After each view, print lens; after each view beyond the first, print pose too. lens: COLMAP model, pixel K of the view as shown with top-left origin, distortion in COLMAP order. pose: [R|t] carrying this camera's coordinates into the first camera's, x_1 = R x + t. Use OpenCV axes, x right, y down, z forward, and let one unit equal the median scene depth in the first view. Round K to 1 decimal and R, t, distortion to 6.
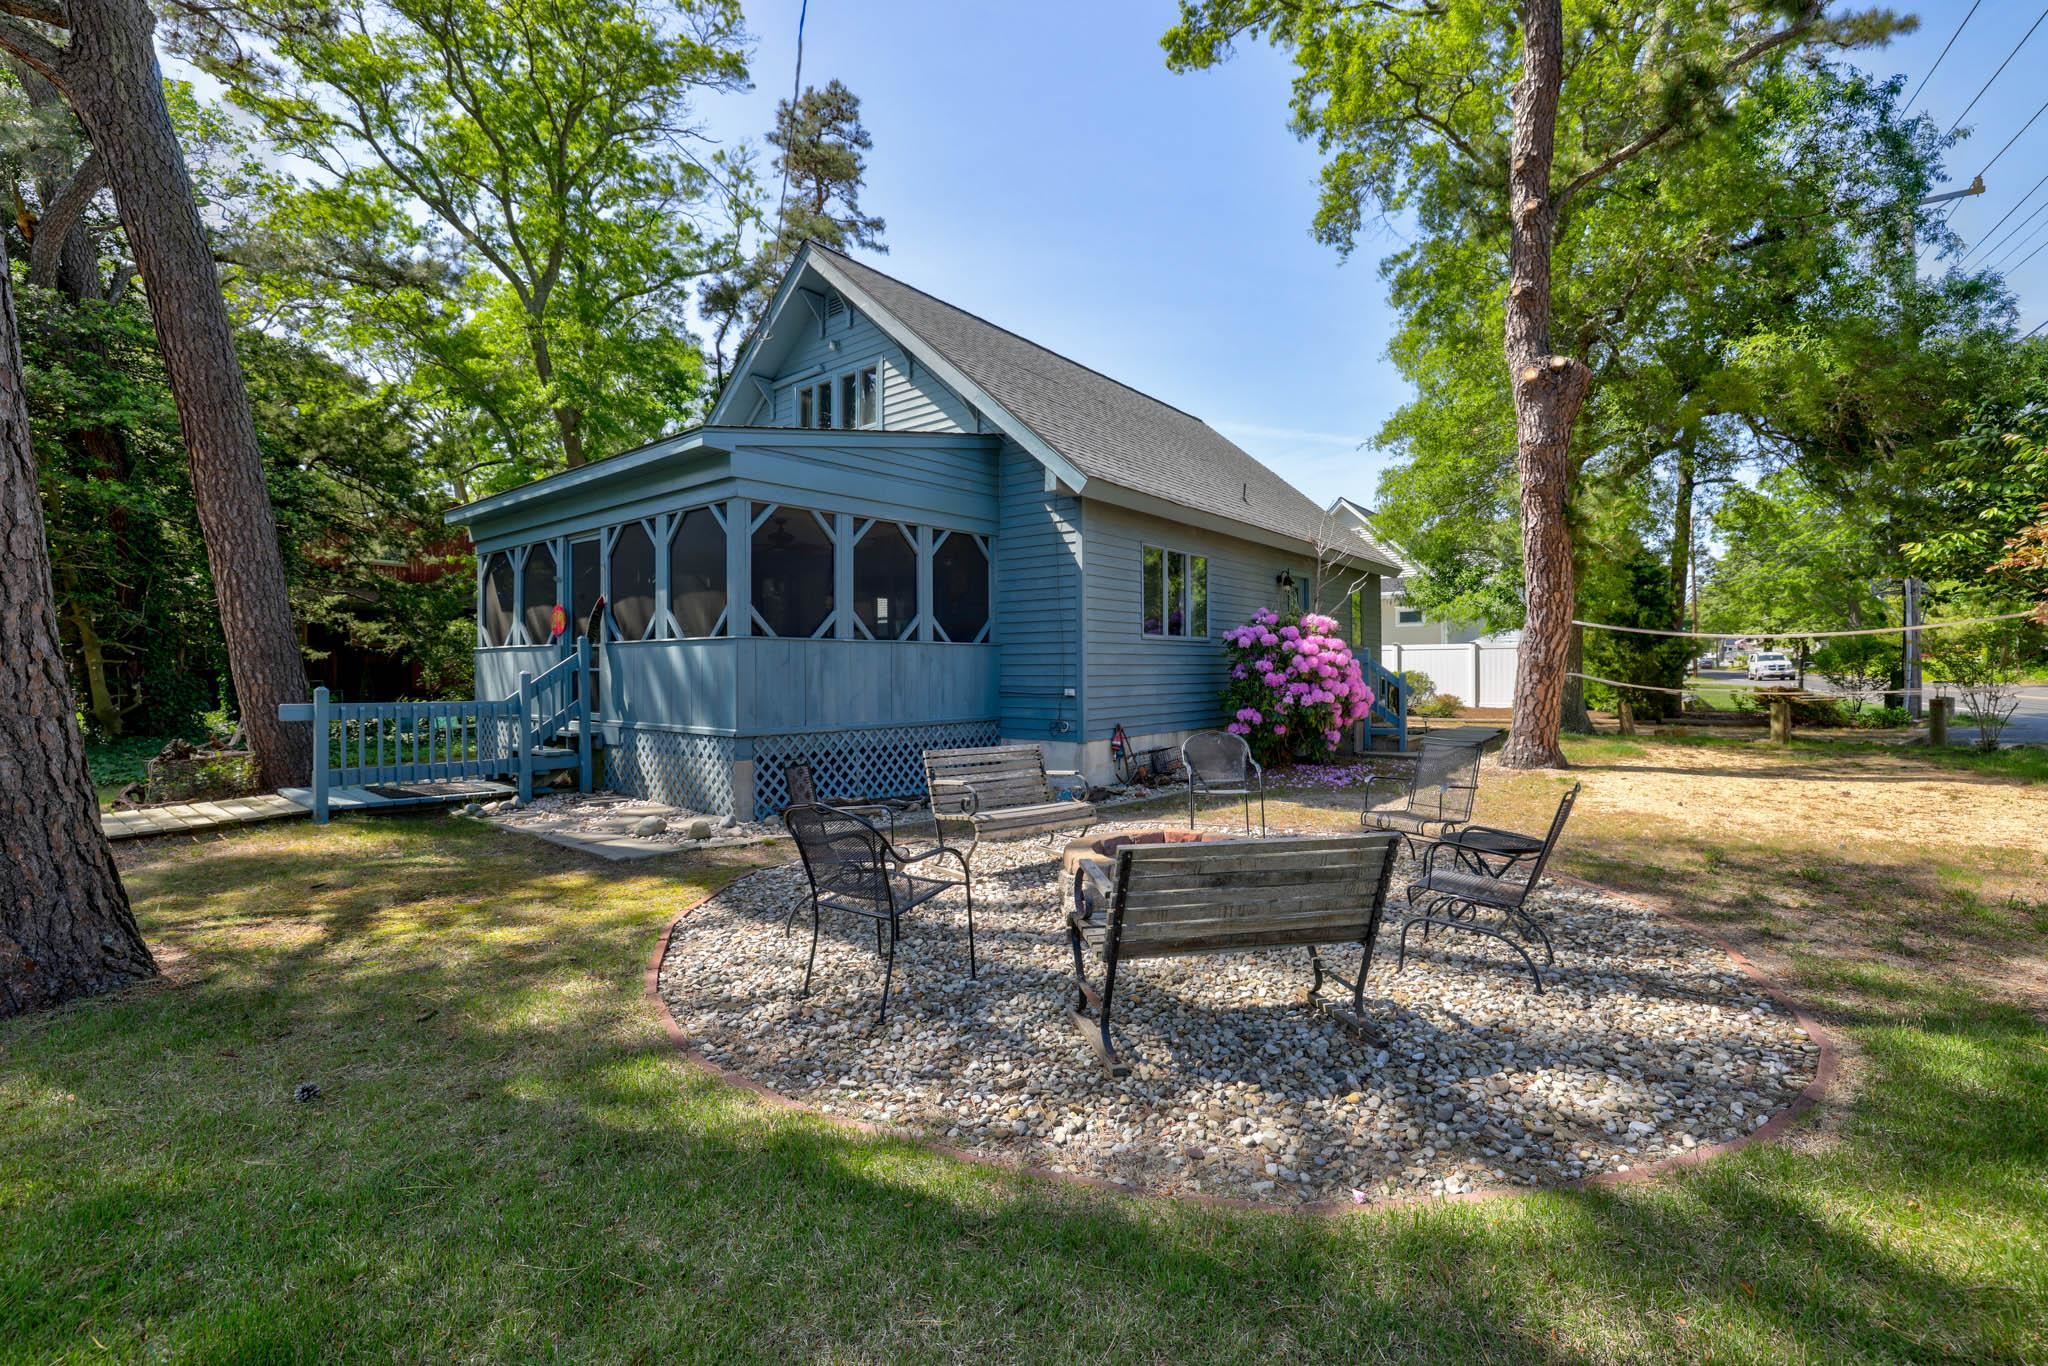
lens RADIAL K [[880.5, 0, 1019.3], [0, 880.5, 681.7], [0, 0, 1]] dist [-0.004144, -0.000049]
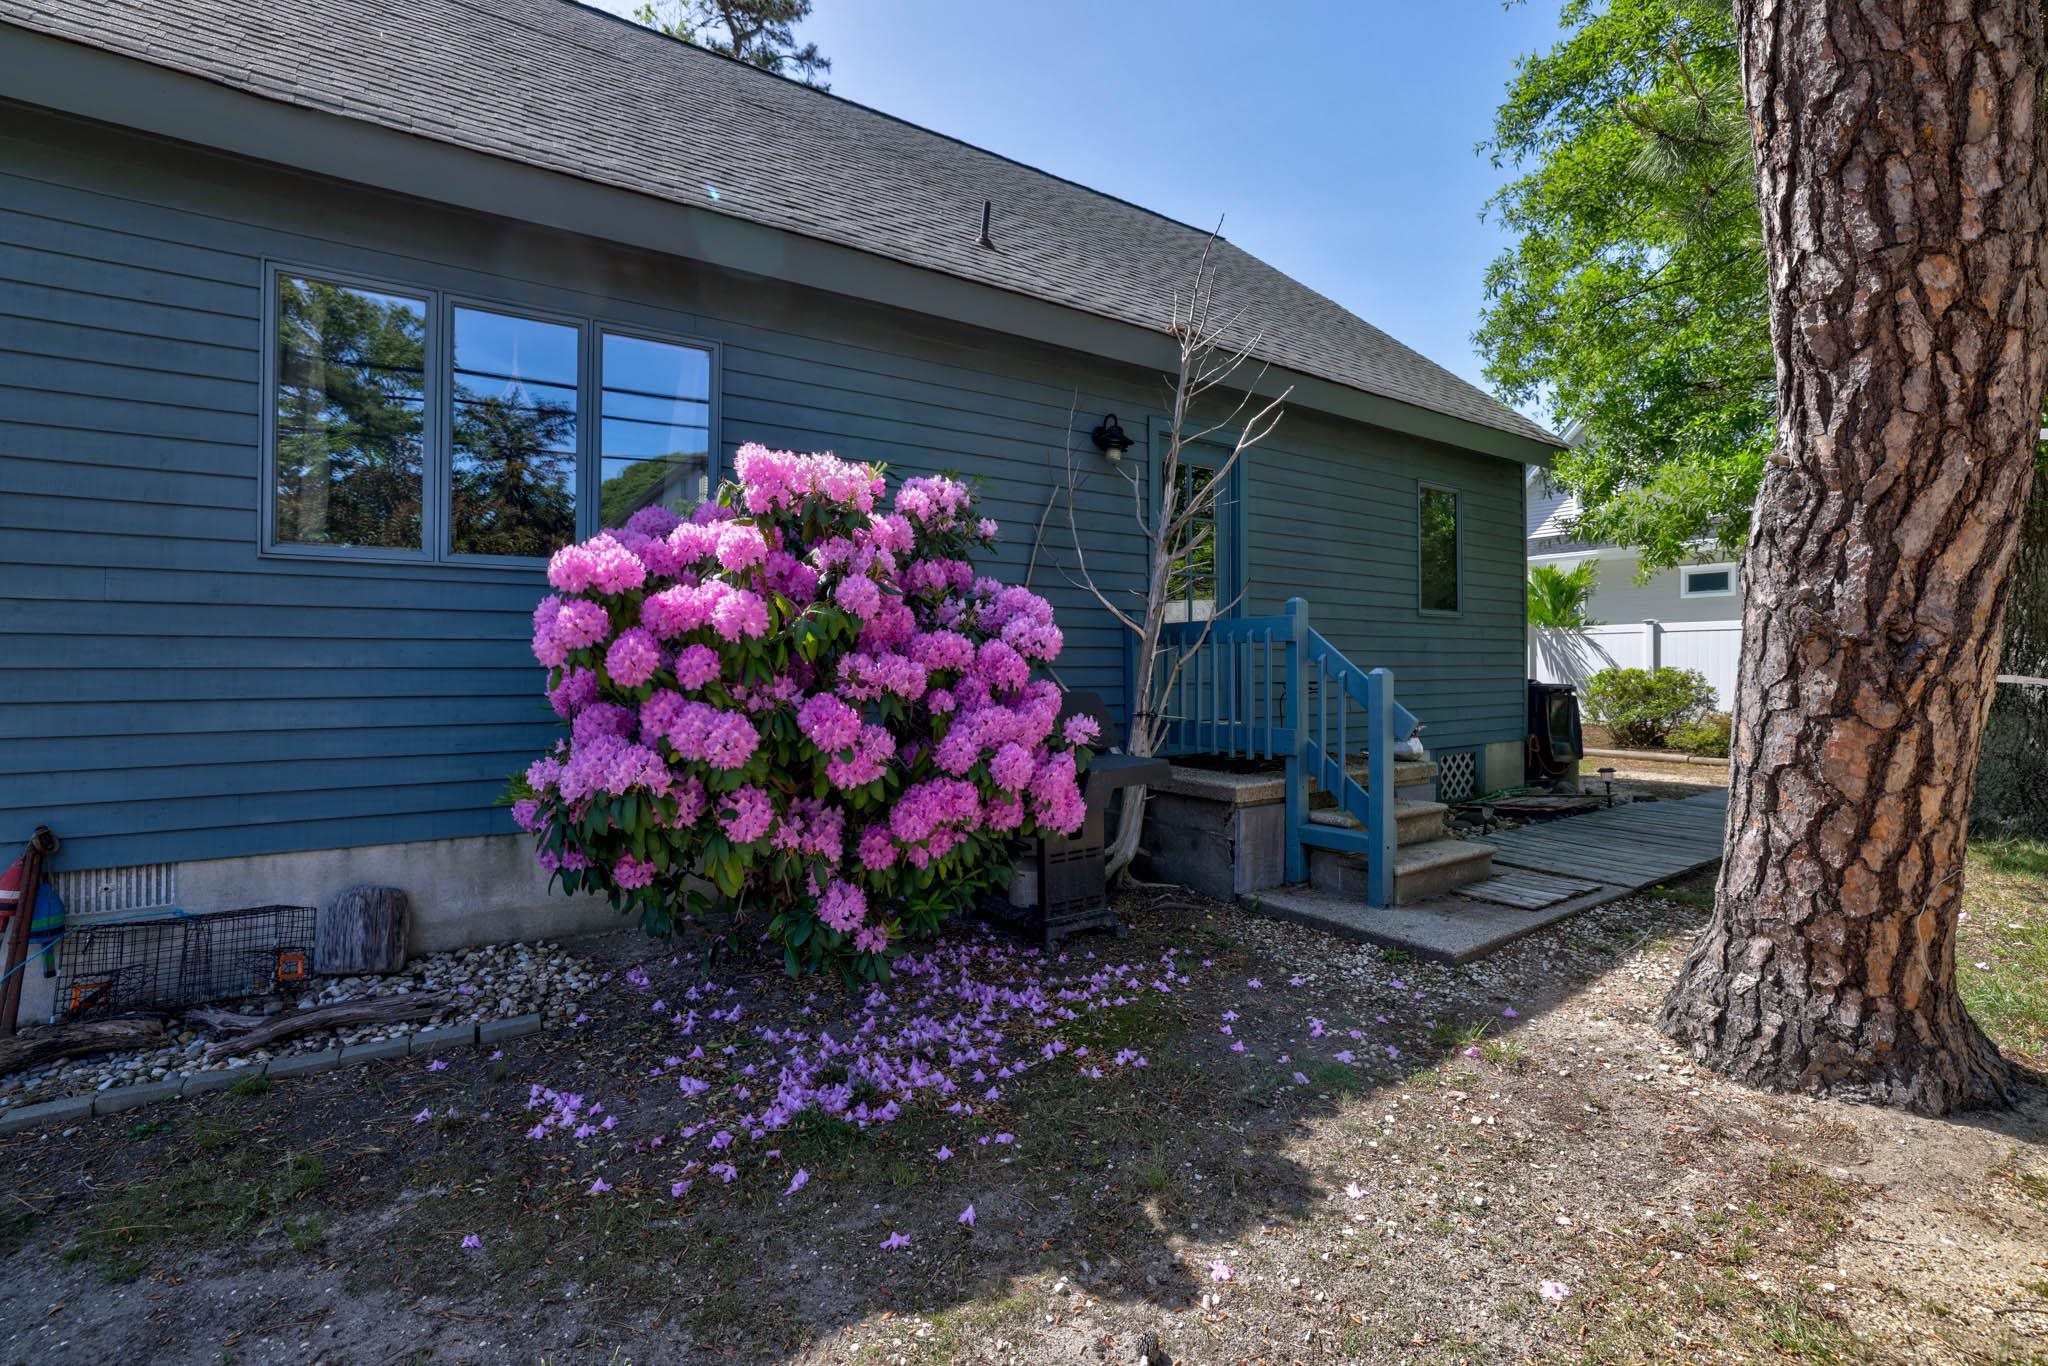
lens RADIAL K [[880.5, 0, 1026.2], [0, 880.5, 675.3], [0, 0, 1]] dist [-0.004144, -0.000049]
pose [[0.955708, 0.005521, -0.294265, 0.471624], [-0.006654, 0.999974, -0.002850, -0.006894], [0.294241, 0.004681, 0.955720, 0.747576]]
